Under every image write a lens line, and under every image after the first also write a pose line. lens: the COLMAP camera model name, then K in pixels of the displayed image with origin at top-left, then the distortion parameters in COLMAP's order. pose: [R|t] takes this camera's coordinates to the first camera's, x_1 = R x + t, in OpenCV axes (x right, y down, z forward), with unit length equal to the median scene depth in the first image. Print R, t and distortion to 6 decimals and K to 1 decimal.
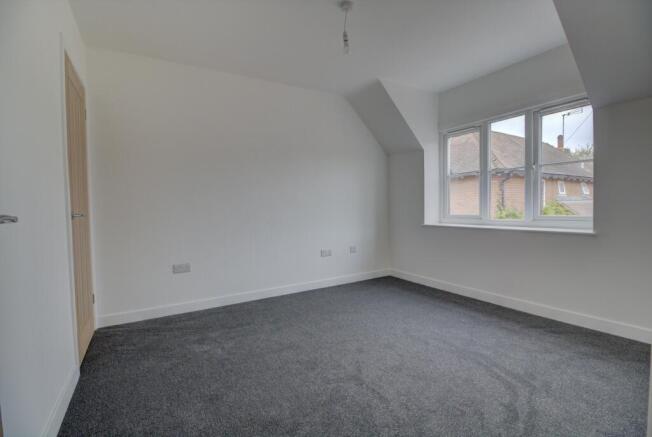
lens RADIAL K [[300.0, 0, 326.0], [0, 300.0, 218.5], [0, 0, 1]] dist [-0.000517, -0.000152]
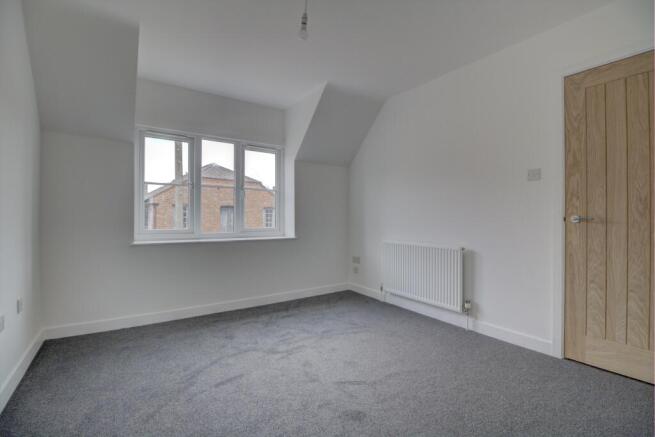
lens RADIAL K [[301.3, 0, 327.5], [0, 301.3, 218.5], [0, 0, 1]] dist [-0.000517, -0.000152]
pose [[-0.054859, 0.020617, 0.998281, -0.643340], [0.036015, 0.999177, -0.018657, -0.015431], [-0.997844, 0.034930, -0.055556, 0.820730]]
